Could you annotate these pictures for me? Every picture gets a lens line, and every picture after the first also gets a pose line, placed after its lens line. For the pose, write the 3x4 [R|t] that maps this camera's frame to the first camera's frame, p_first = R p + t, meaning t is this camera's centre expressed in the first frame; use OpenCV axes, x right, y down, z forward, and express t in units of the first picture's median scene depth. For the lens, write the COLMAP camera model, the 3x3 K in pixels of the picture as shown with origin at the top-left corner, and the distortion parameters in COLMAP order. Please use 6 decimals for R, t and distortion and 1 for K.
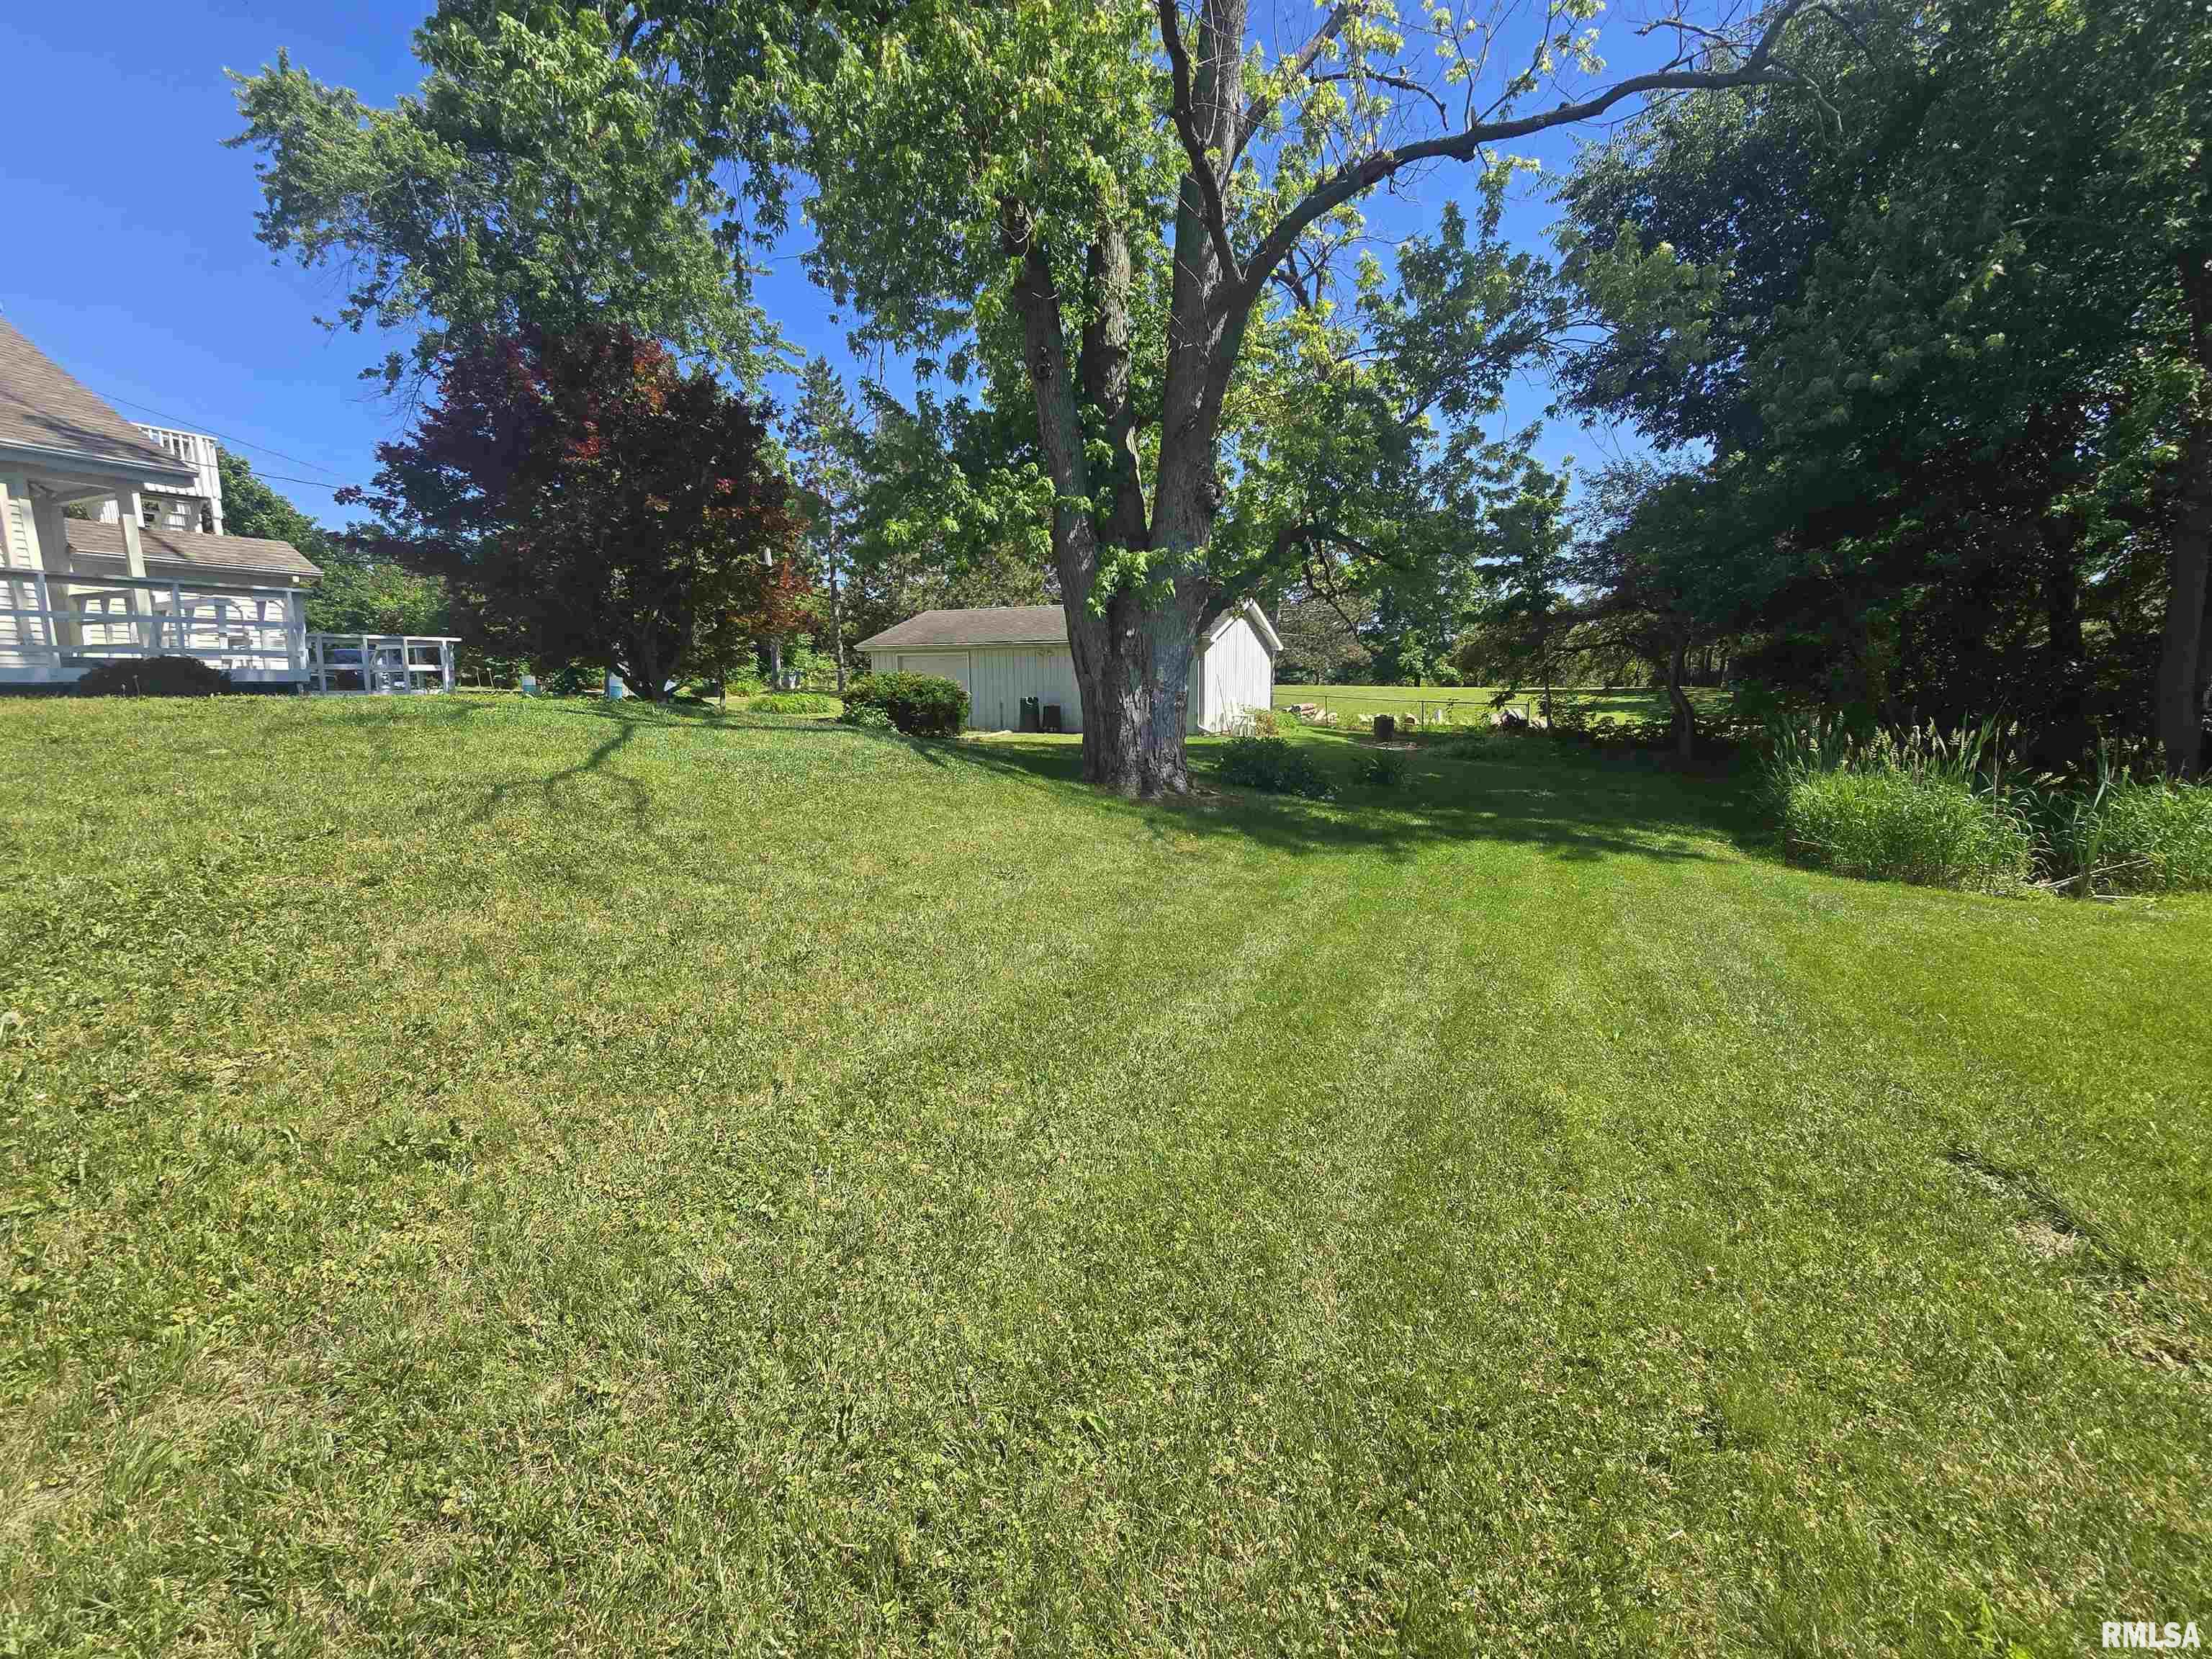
lens RADIAL K [[904.7, 0, 1102.6], [0, 904.7, 816.3], [0, 0, 1]] dist [-0.015242, 0.004653]
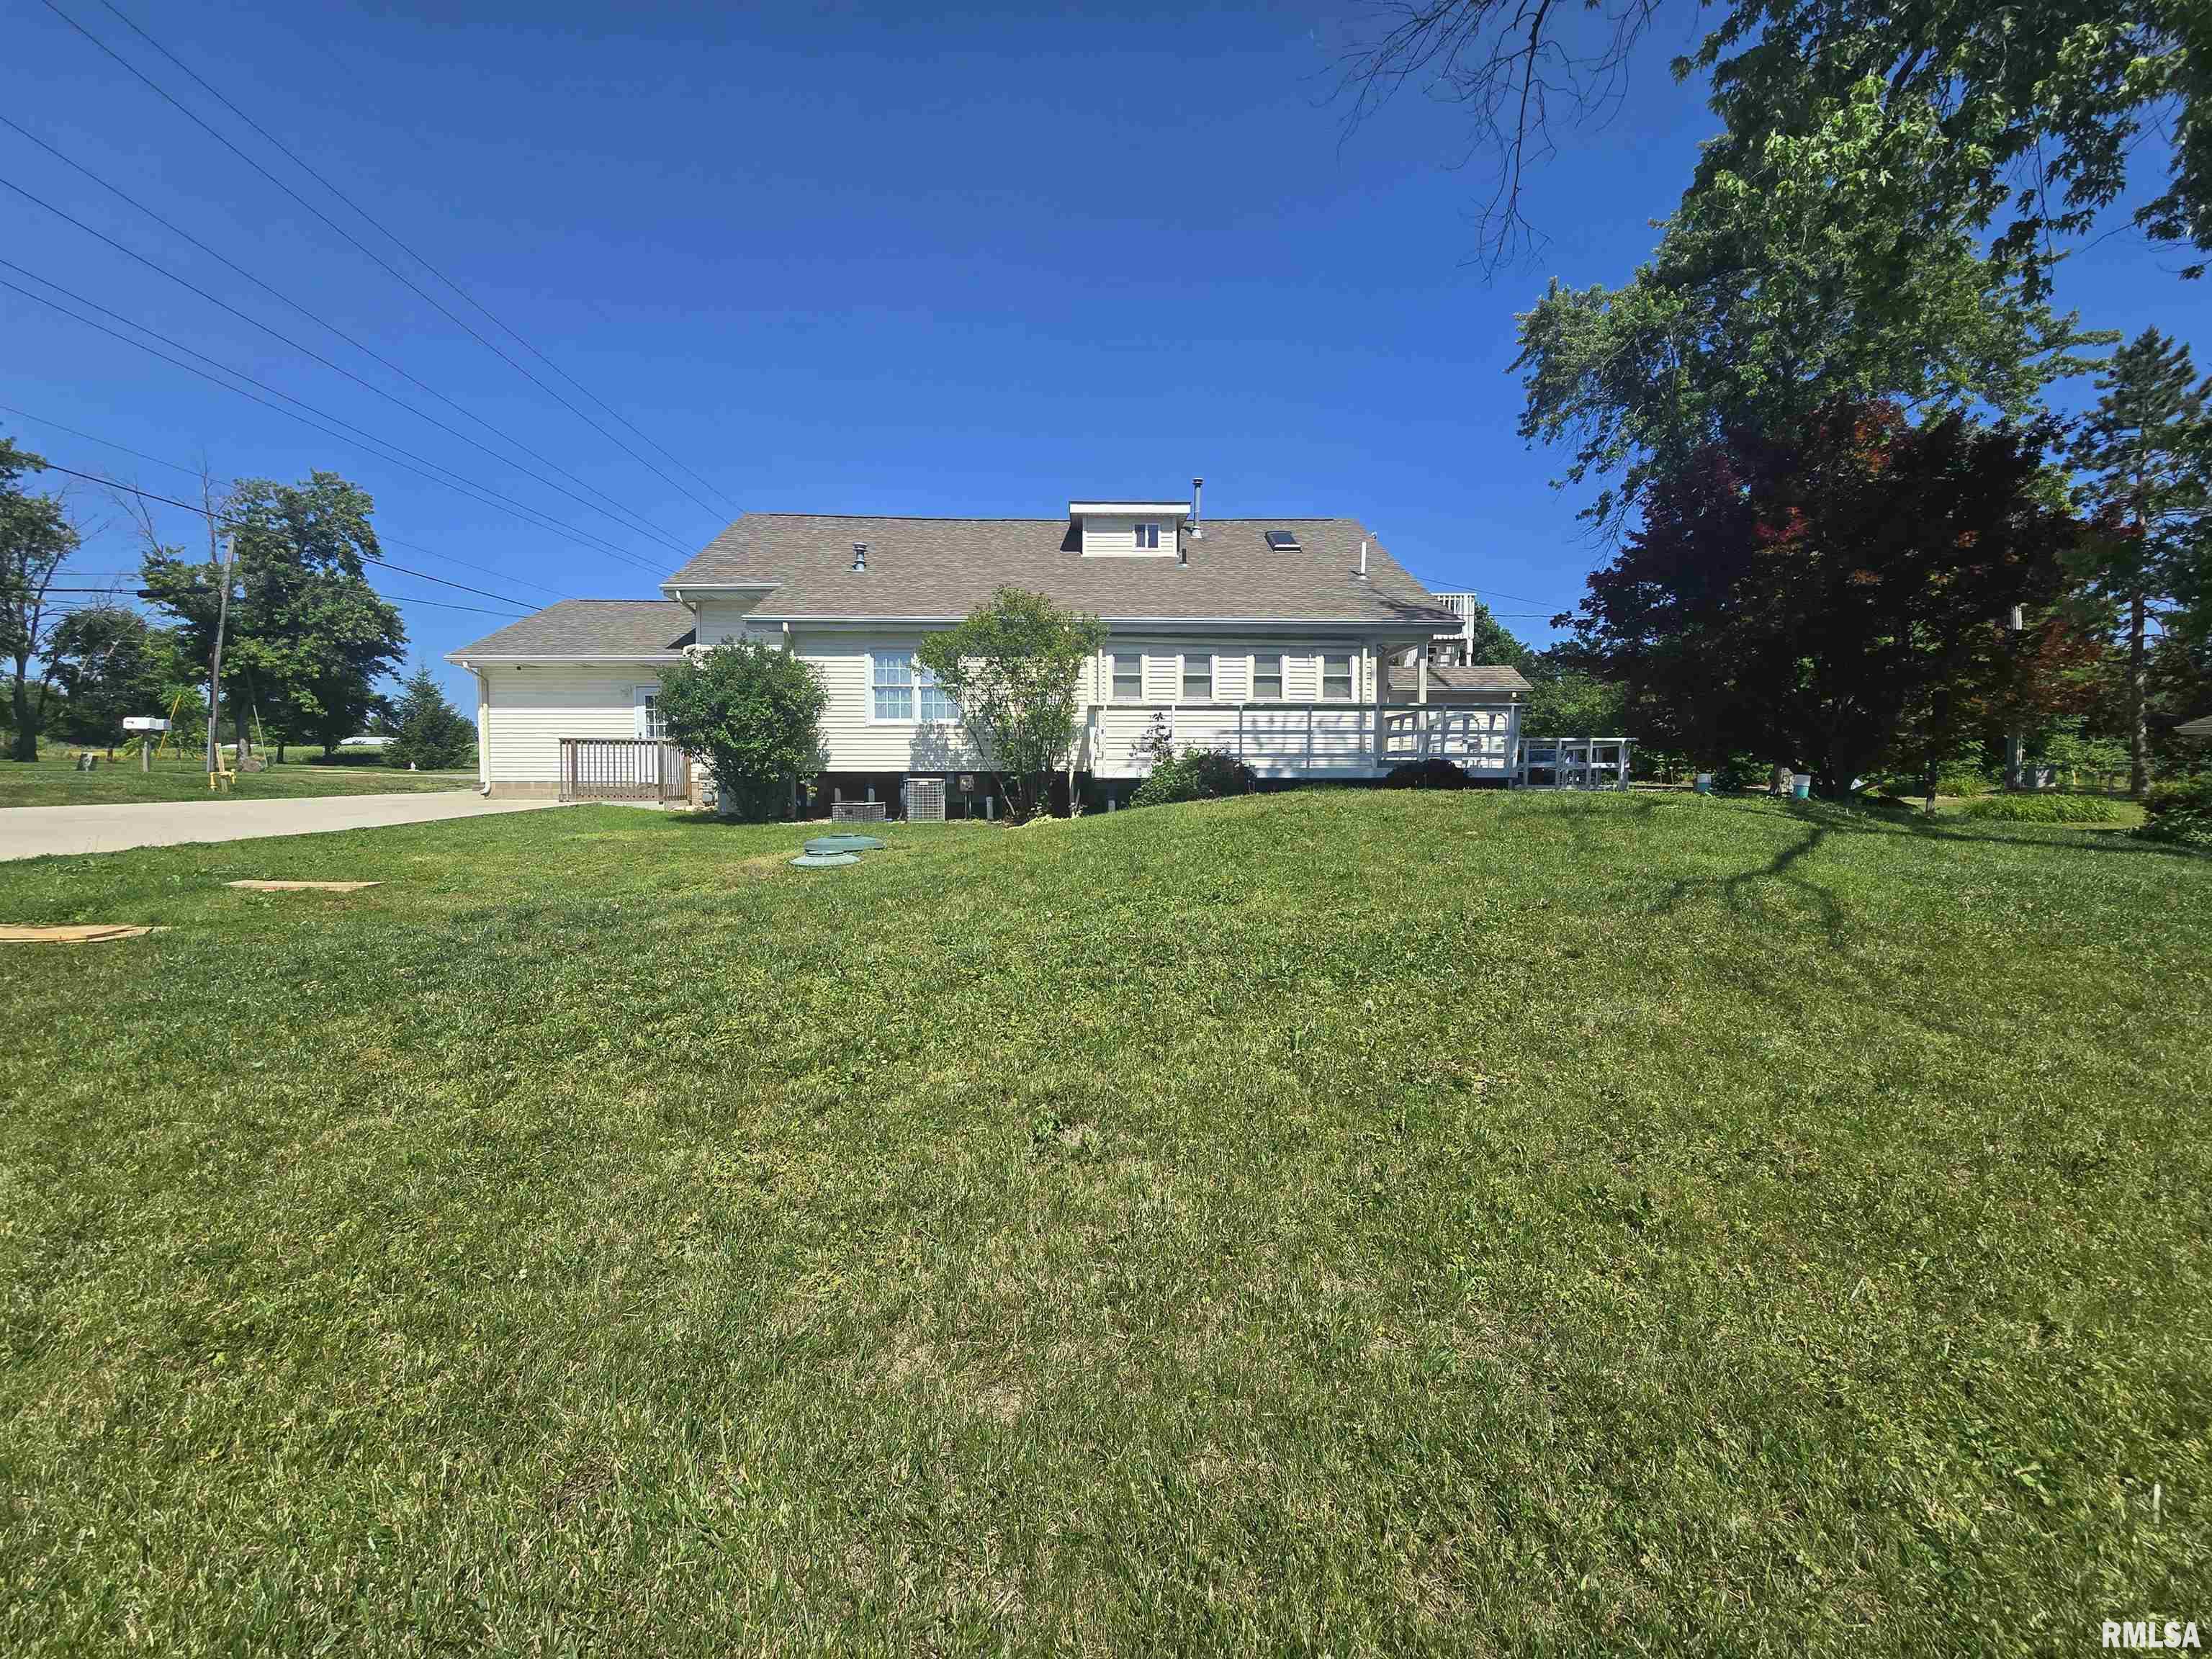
lens RADIAL K [[904.7, 0, 1102.6], [0, 904.7, 816.3], [0, 0, 1]] dist [-0.015242, 0.004653]
pose [[0.422361, 0.041941, -0.905457, -0.010239], [-0.135811, 0.990581, -0.017466, -0.000091], [0.896196, 0.130348, 0.424079, -0.019656]]
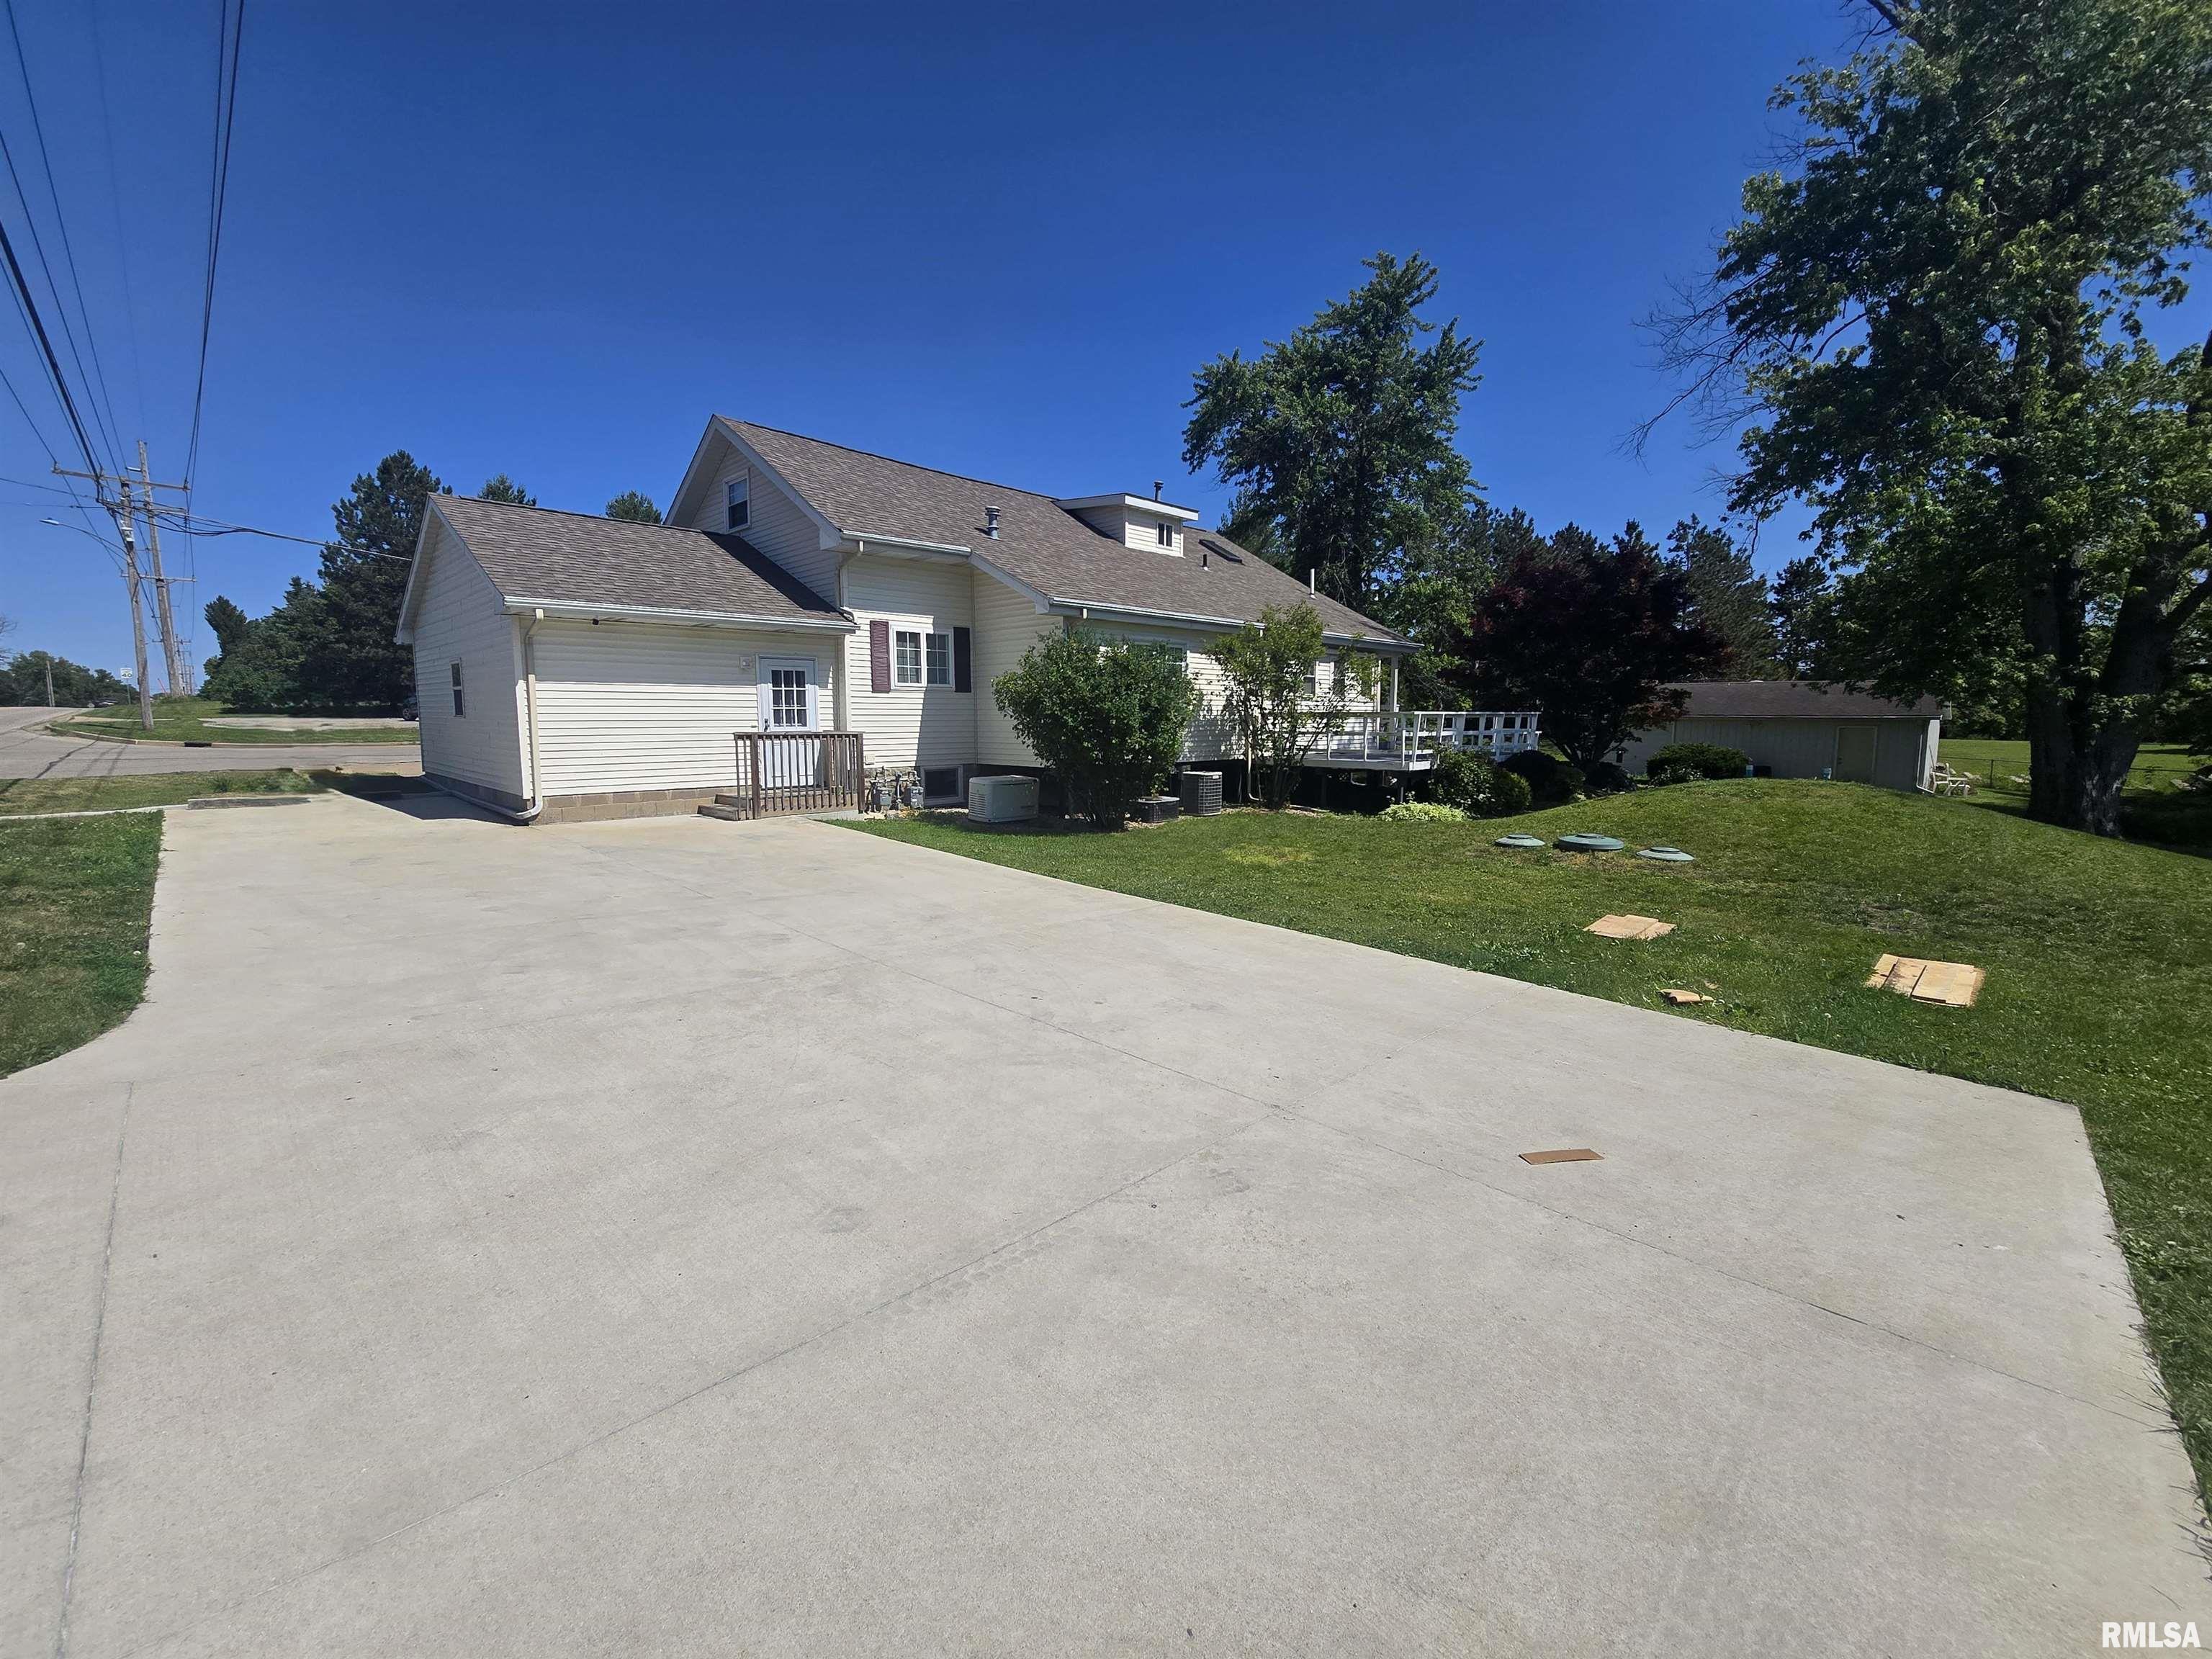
lens RADIAL K [[904.7, 0, 1102.6], [0, 904.7, 816.3], [0, 0, 1]] dist [-0.015242, 0.004653]
pose [[0.928844, 0.044831, -0.367748, -0.515791], [-0.058528, 0.997943, -0.026170, 0.037209], [0.365818, 0.045832, 0.929557, -0.568570]]
